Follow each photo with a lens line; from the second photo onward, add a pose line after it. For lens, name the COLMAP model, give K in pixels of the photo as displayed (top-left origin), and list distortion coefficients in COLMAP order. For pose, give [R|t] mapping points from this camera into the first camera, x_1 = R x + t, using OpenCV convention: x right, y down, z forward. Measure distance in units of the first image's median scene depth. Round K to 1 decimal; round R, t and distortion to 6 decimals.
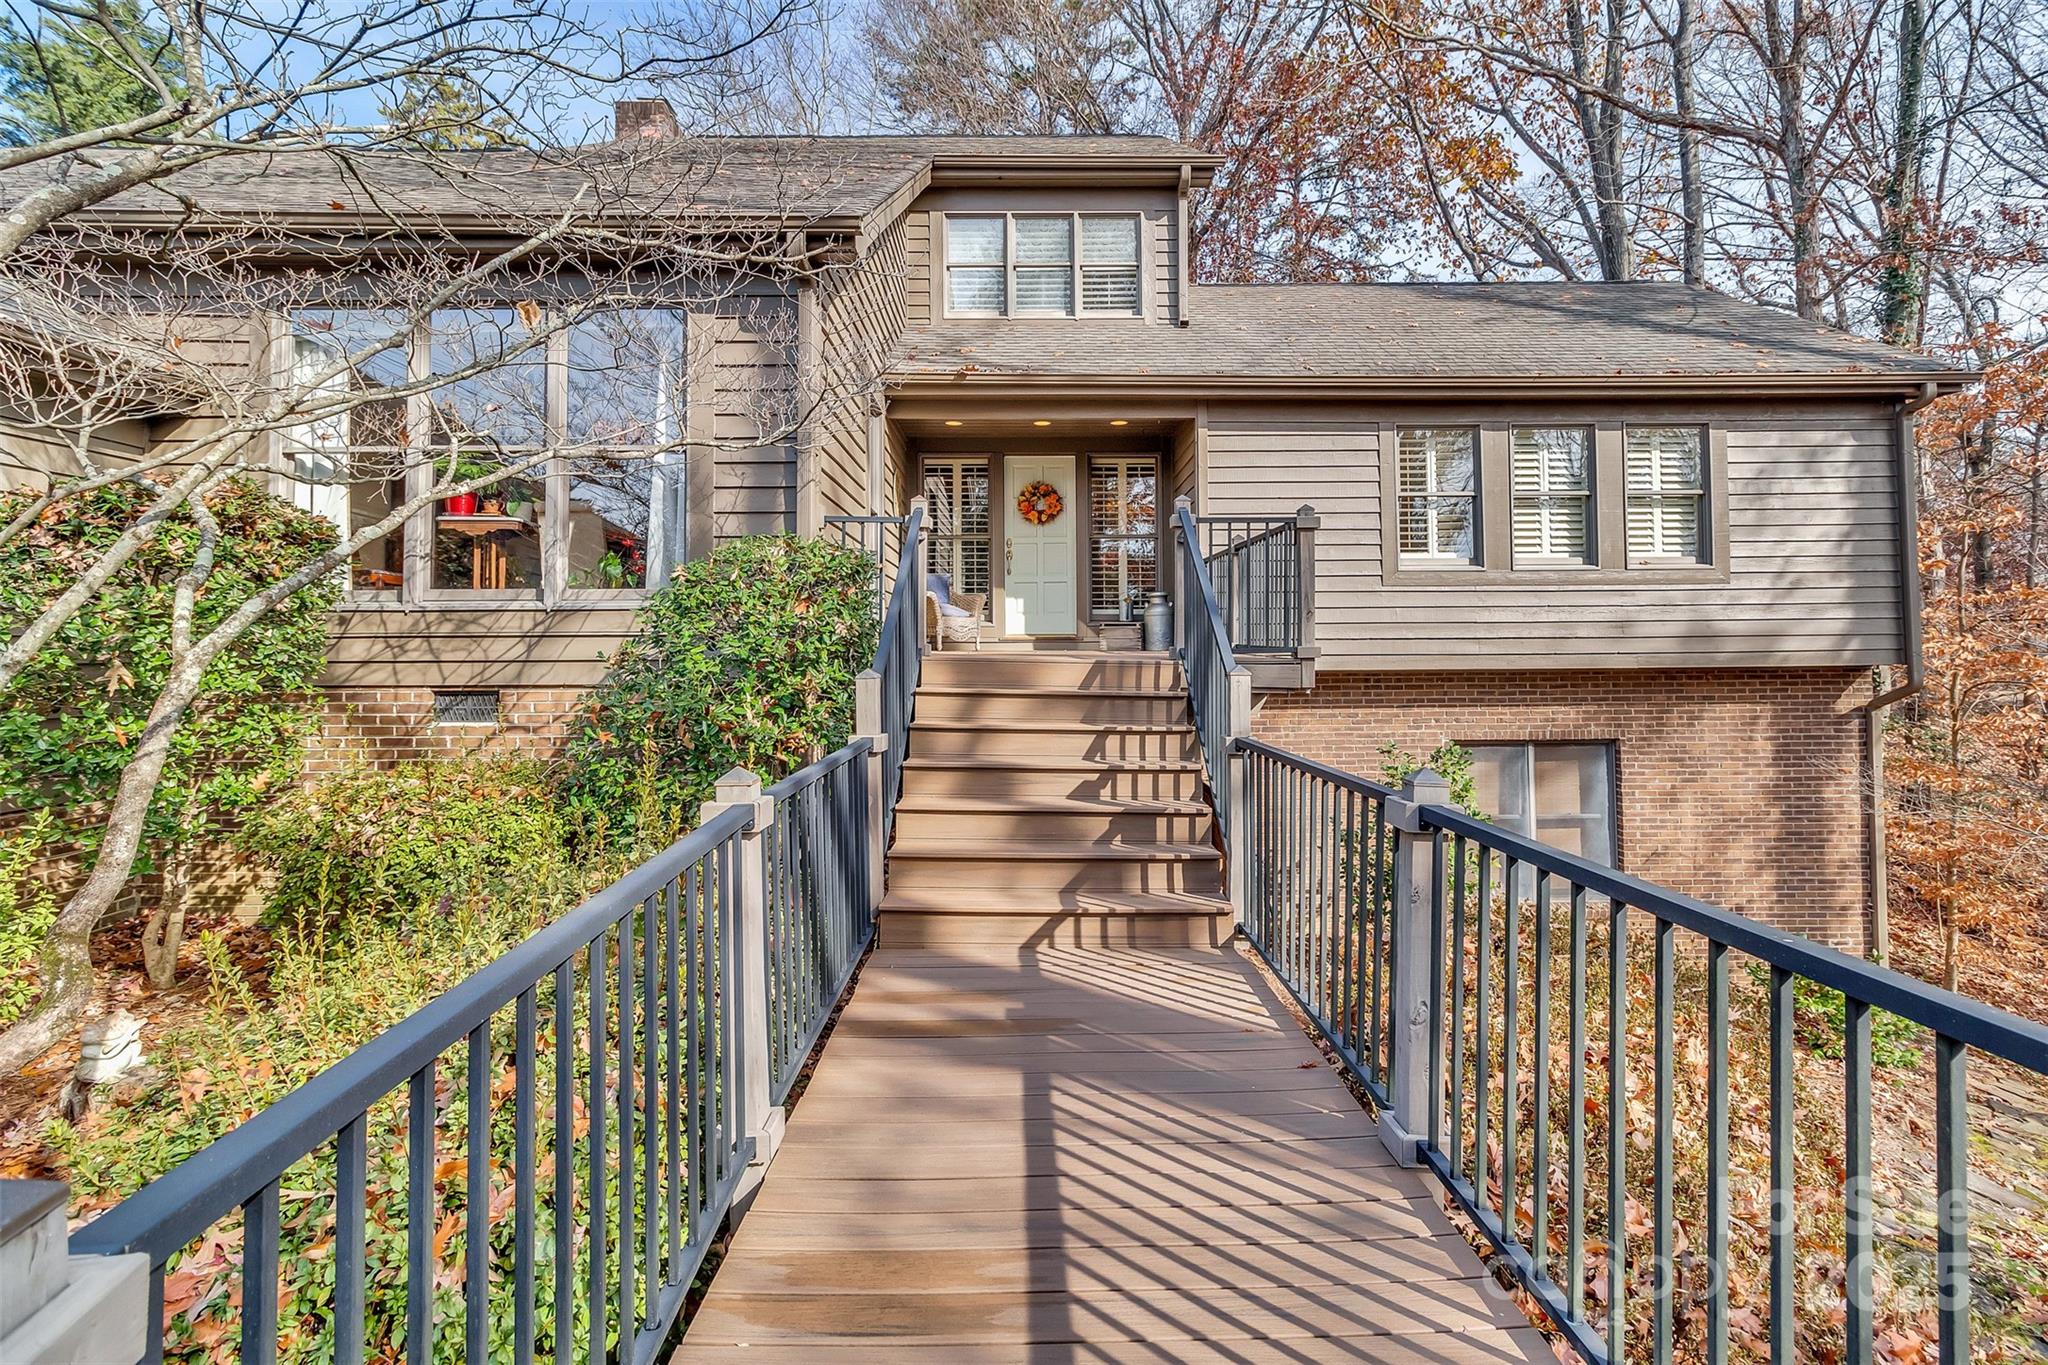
lens RADIAL K [[981.8, 0, 1023.7], [0, 981.8, 666.6], [0, 0, 1]] dist [-0.000184, 0.000391]
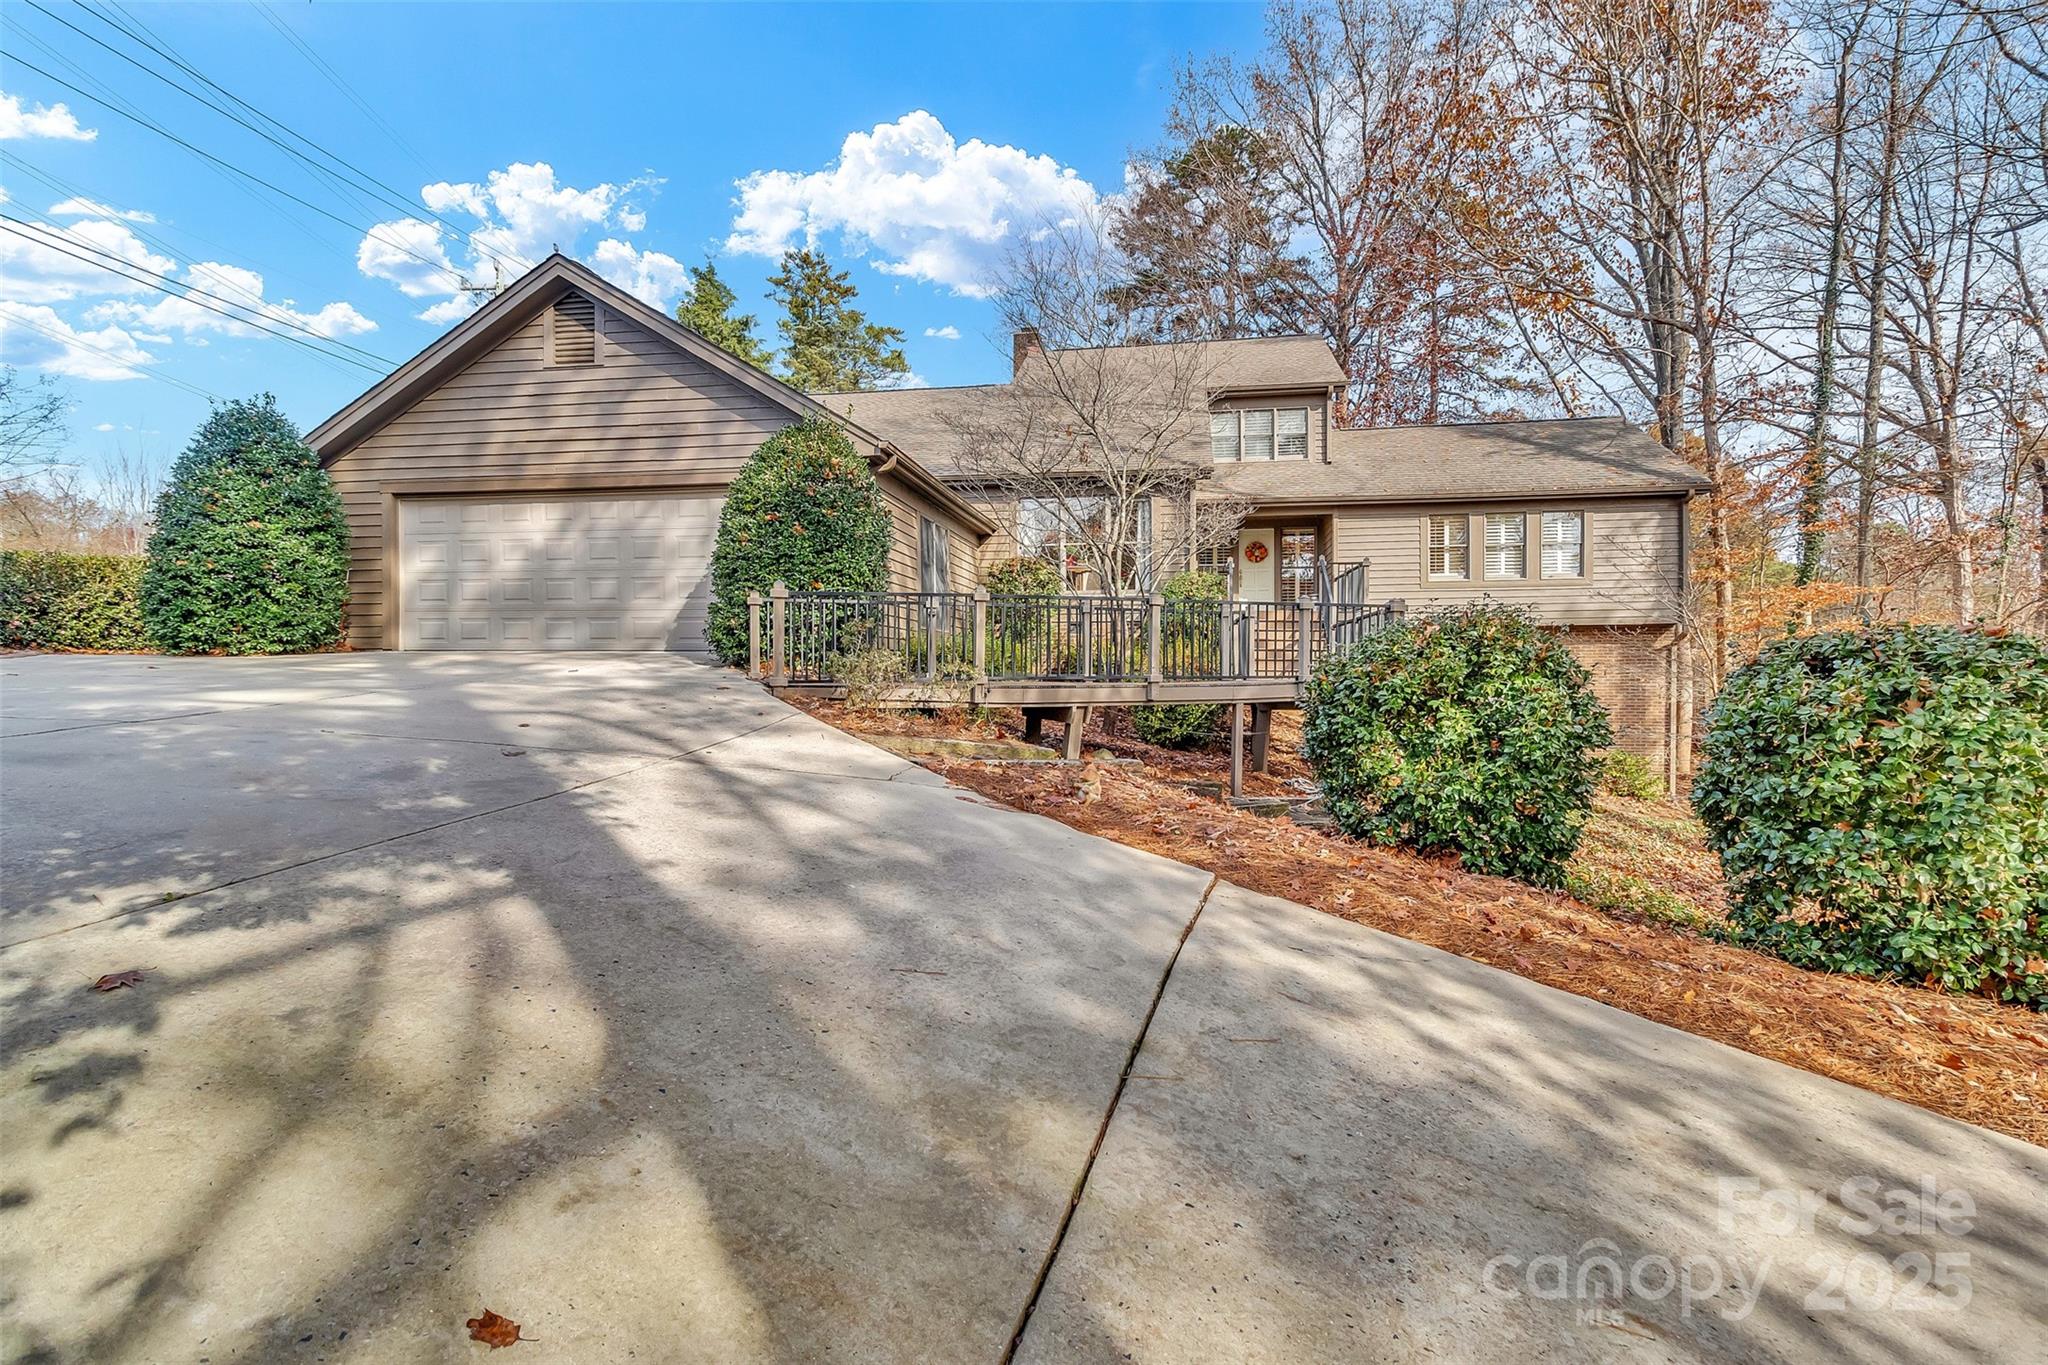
lens RADIAL K [[958.9, 0, 1029.7], [0, 958.9, 700.4], [0, 0, 1]] dist [0.002608, 0.000027]
pose [[0.987388, 0.006558, -0.158184, -0.152036], [-0.004432, 0.999895, 0.013790, 0.138469], [0.158258, -0.012915, 0.987313, -1.229339]]
